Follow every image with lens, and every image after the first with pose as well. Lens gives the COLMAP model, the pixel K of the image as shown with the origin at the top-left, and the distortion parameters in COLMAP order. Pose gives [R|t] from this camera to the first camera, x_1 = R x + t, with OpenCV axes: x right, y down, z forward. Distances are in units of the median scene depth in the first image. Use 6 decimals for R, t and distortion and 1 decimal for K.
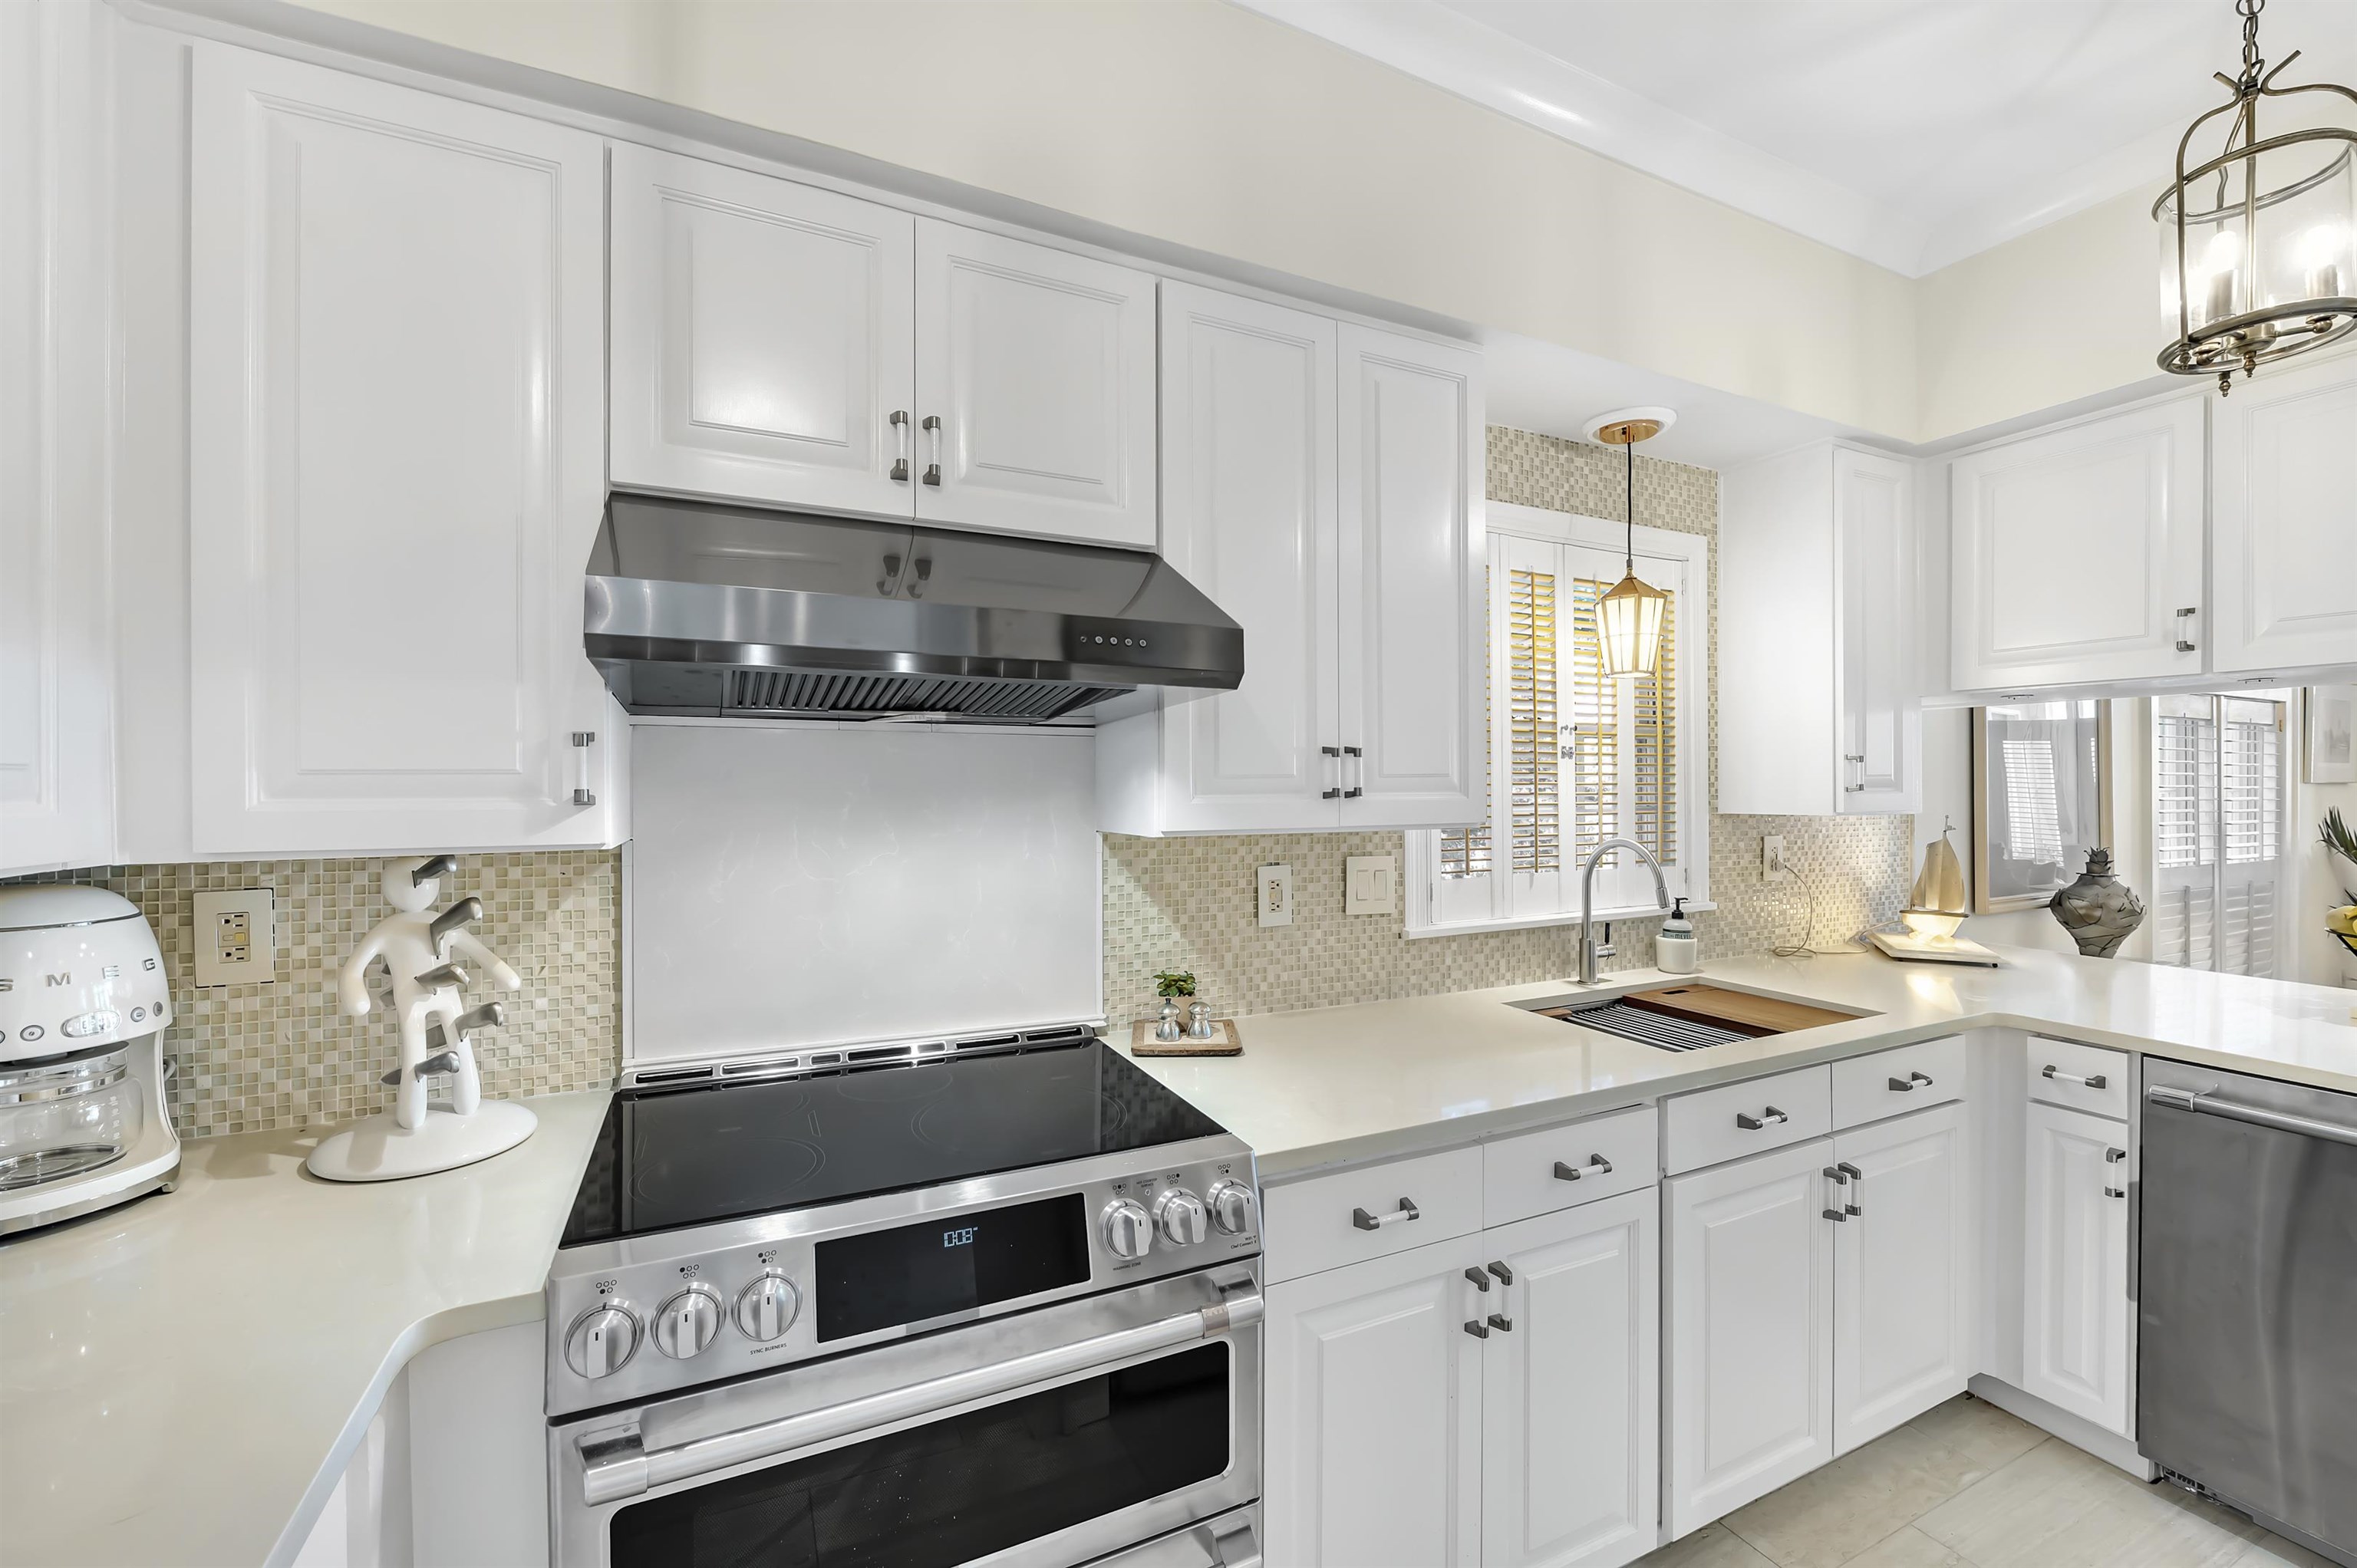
lens RADIAL K [[959.9, 0, 1182.7], [0, 959.9, 796.7], [0, 0, 1]] dist [-0.000509, 0.000023]
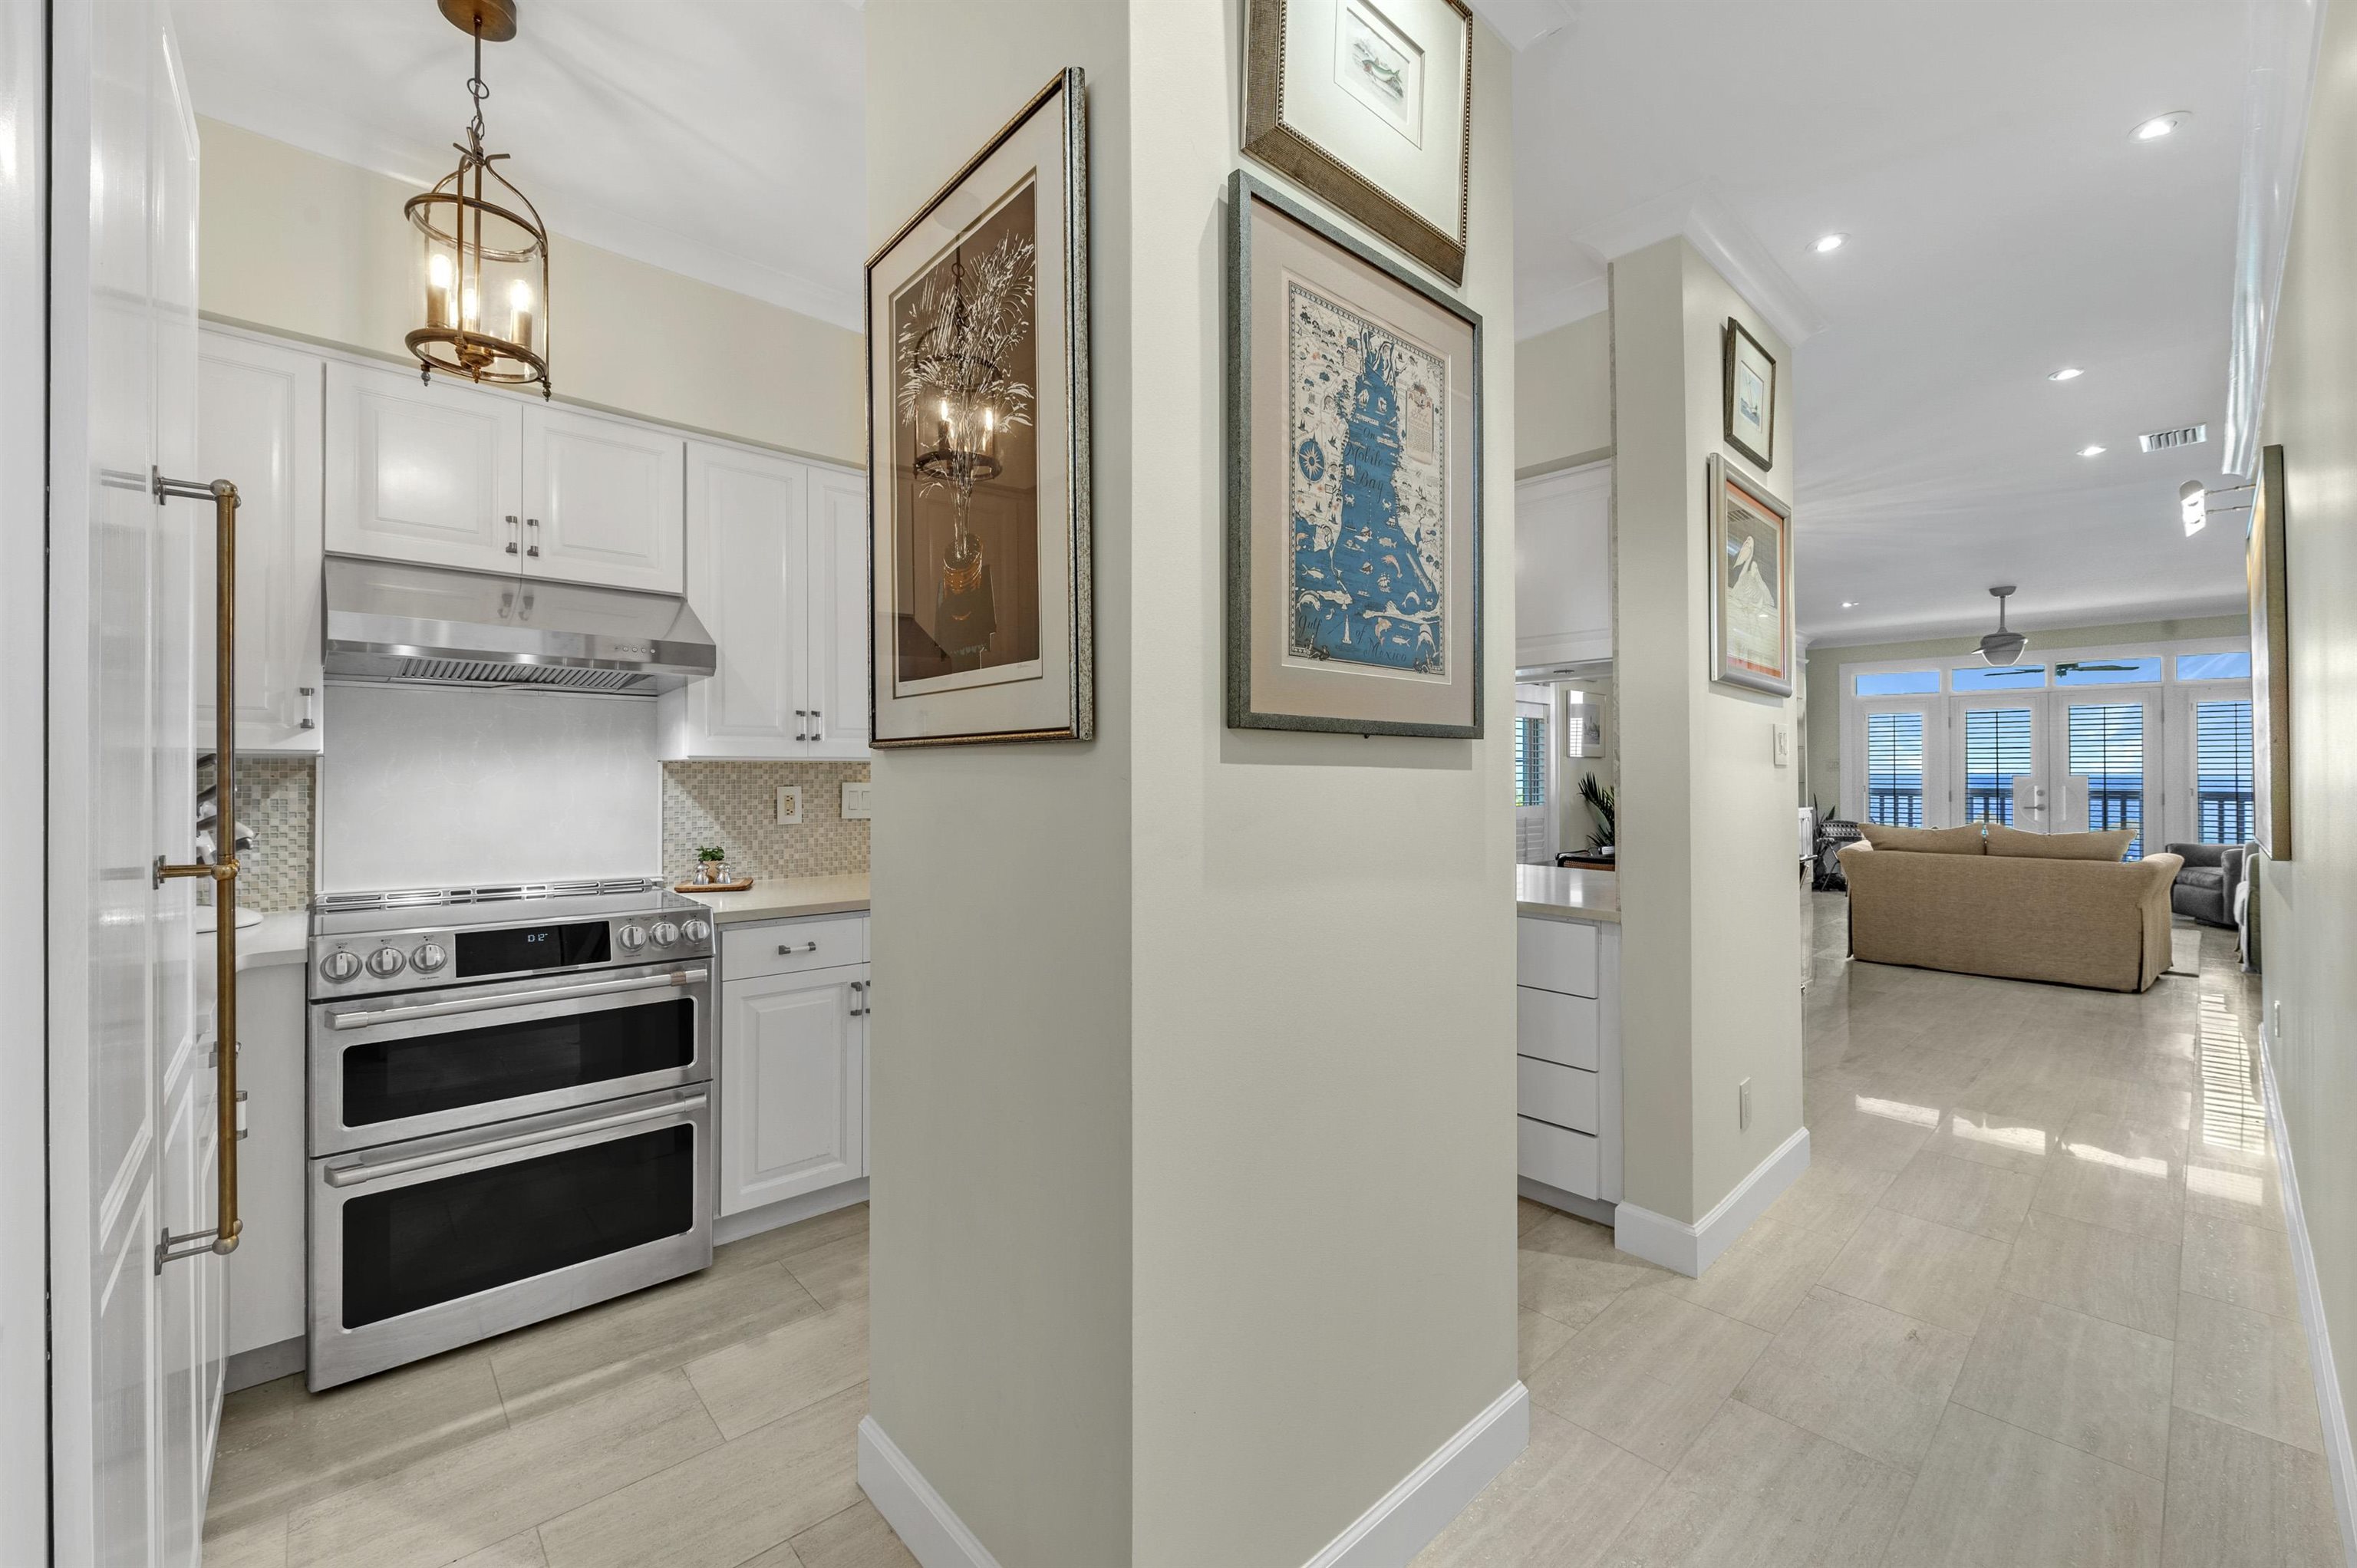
lens RADIAL K [[955.0, 0, 1172.9], [0, 955.0, 776.1], [0, 0, 1]] dist [-0.002055, -0.000519]
pose [[0.958977, 0.003871, 0.283459, 0.349555], [-0.001884, 0.999972, -0.007283, 0.088085], [-0.283479, 0.006450, 0.958957, -0.957824]]
